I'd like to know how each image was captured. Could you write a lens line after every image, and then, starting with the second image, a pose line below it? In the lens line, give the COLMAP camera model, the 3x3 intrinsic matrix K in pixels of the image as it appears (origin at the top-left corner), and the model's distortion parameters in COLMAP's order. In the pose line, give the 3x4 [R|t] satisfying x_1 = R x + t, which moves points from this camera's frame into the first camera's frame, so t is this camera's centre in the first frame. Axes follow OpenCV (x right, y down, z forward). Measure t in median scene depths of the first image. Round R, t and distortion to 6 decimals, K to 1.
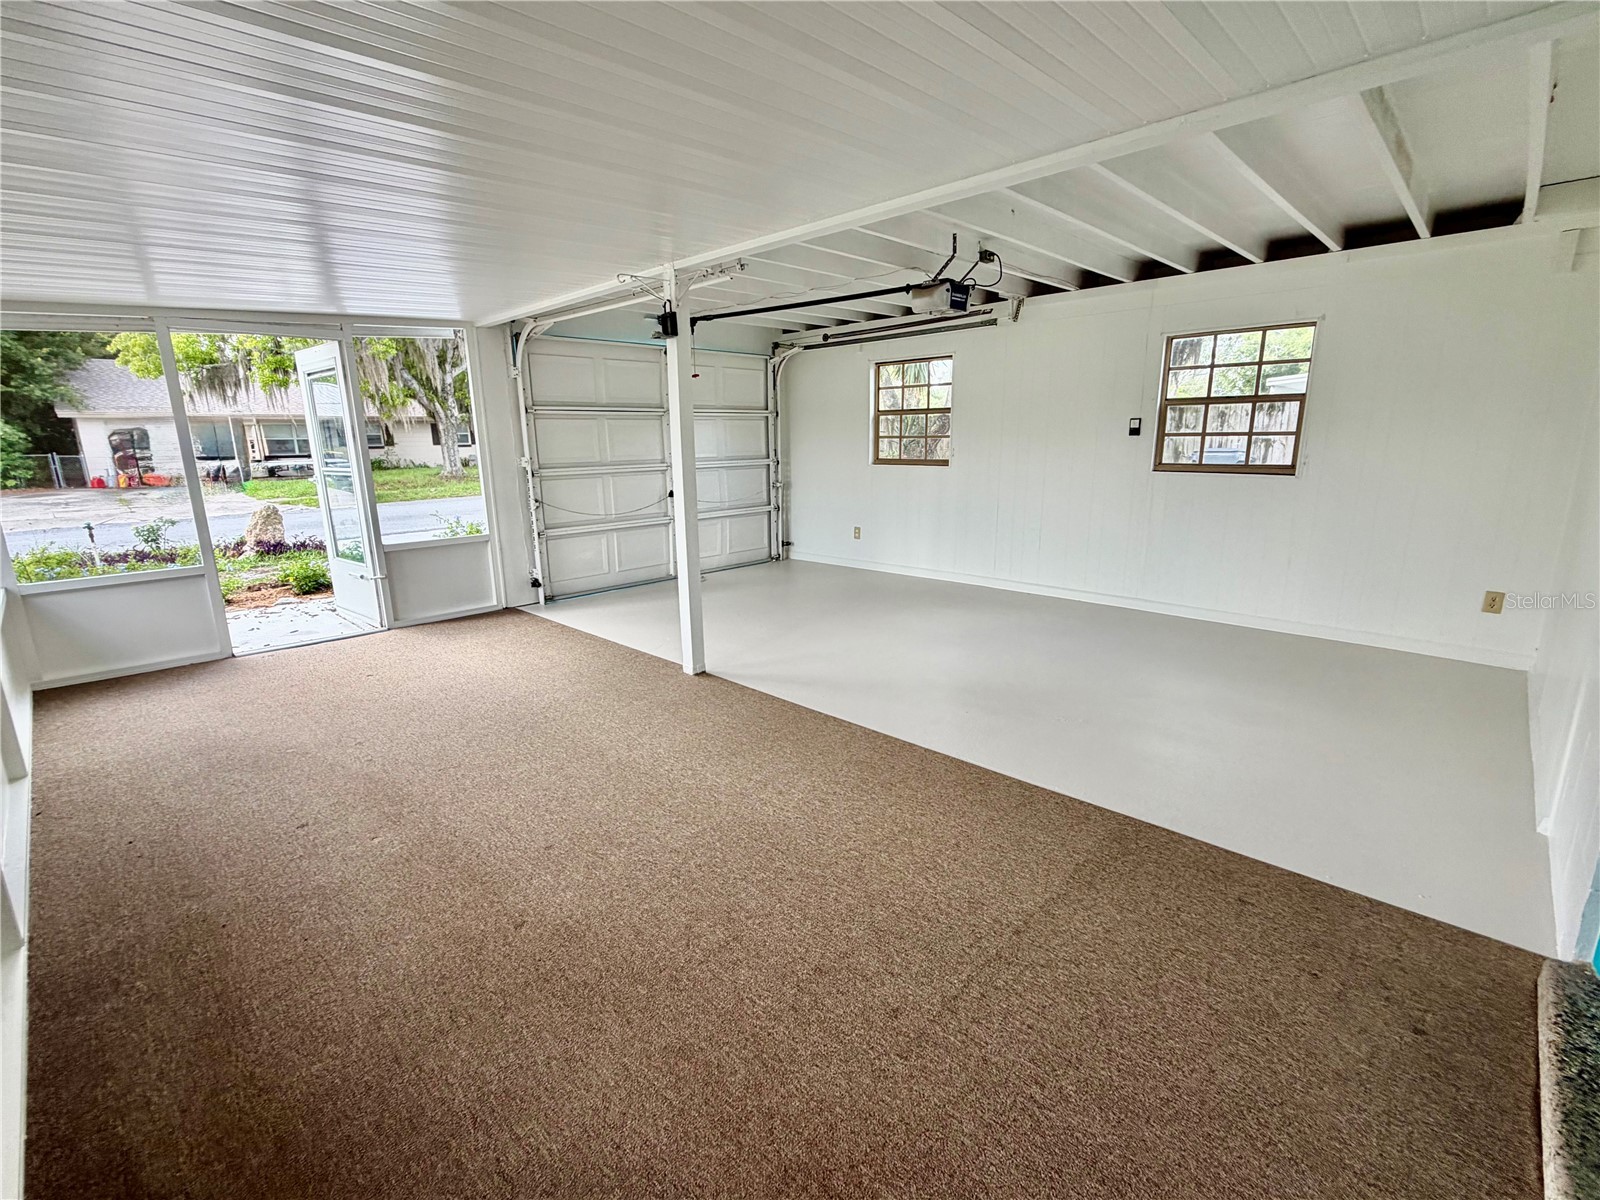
lens RADIAL K [[717.1, 0, 796.1], [0, 717.1, 597.6], [0, 0, 1]] dist [-0.001670, -0.000039]
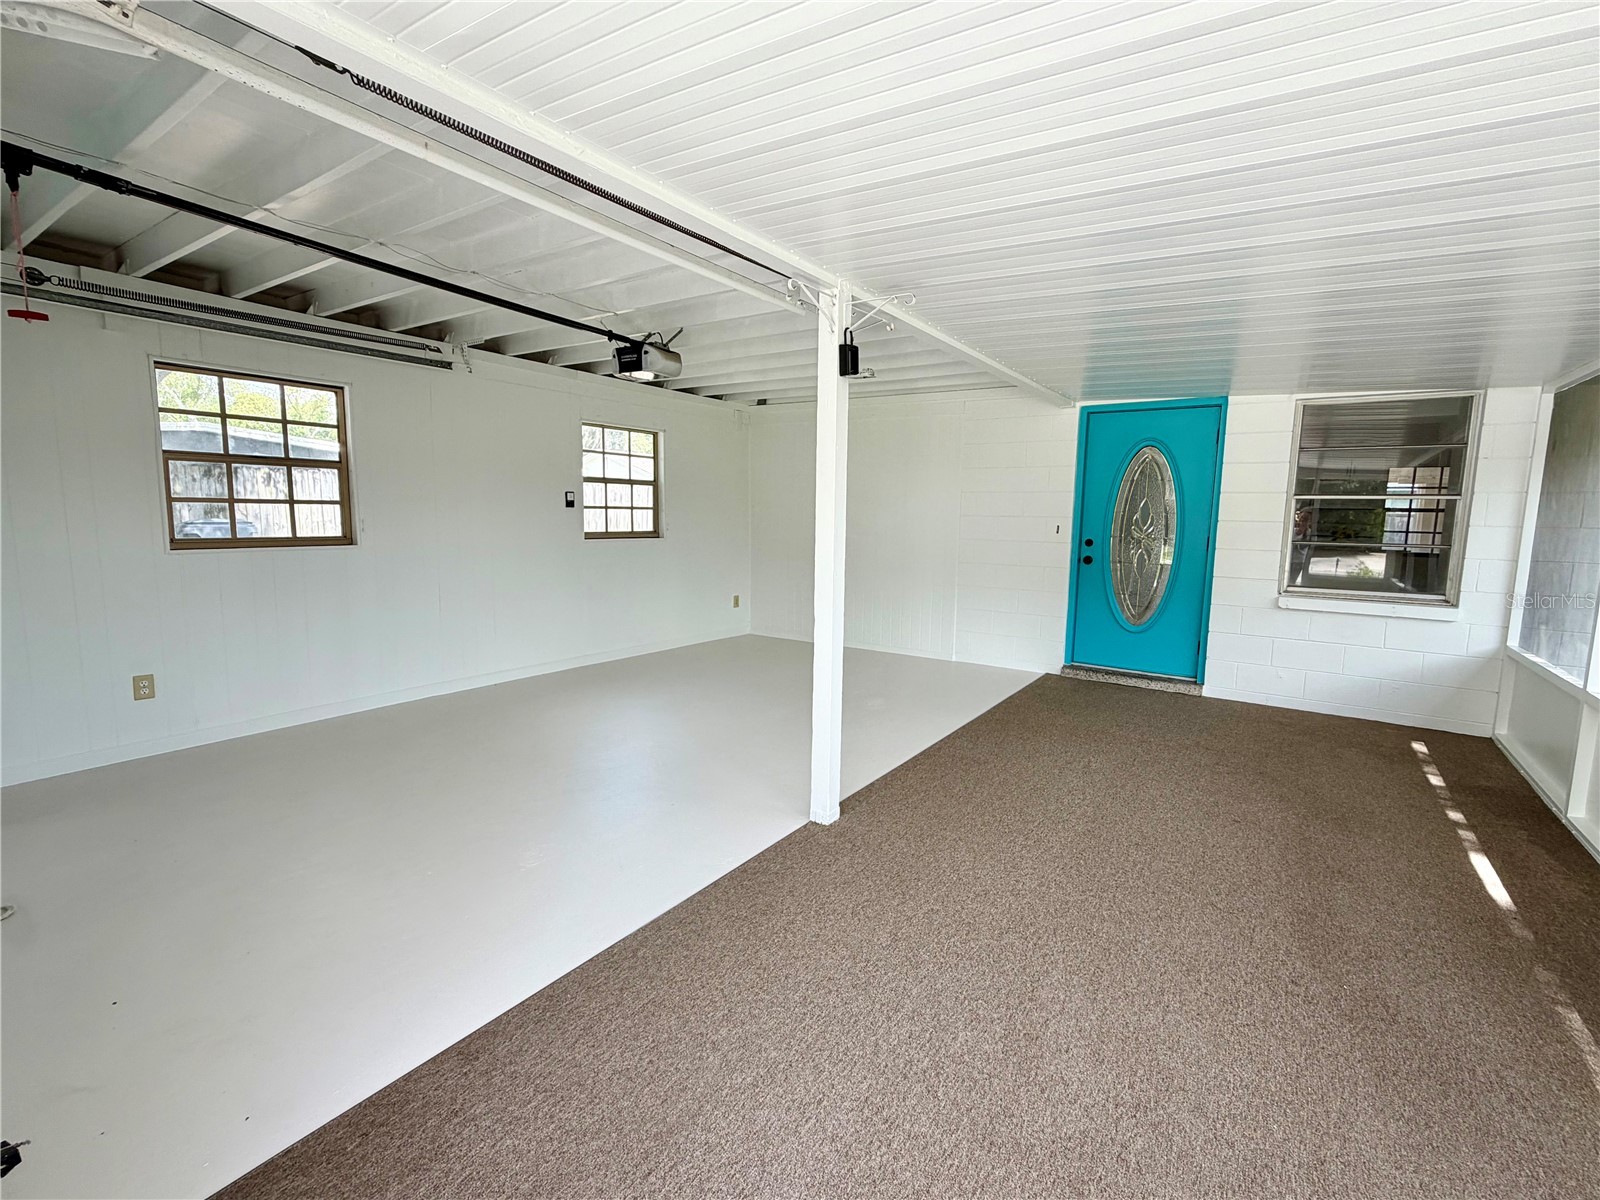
lens RADIAL K [[724.1, 0, 805.3], [0, 724.1, 603.4], [0, 0, 1]] dist [0.015127, -0.000007]
pose [[-0.182836, -0.117160, 0.976137, -0.737201], [0.199804, 0.967726, 0.153575, -0.202677], [-0.962626, 0.223115, -0.153527, 0.949096]]
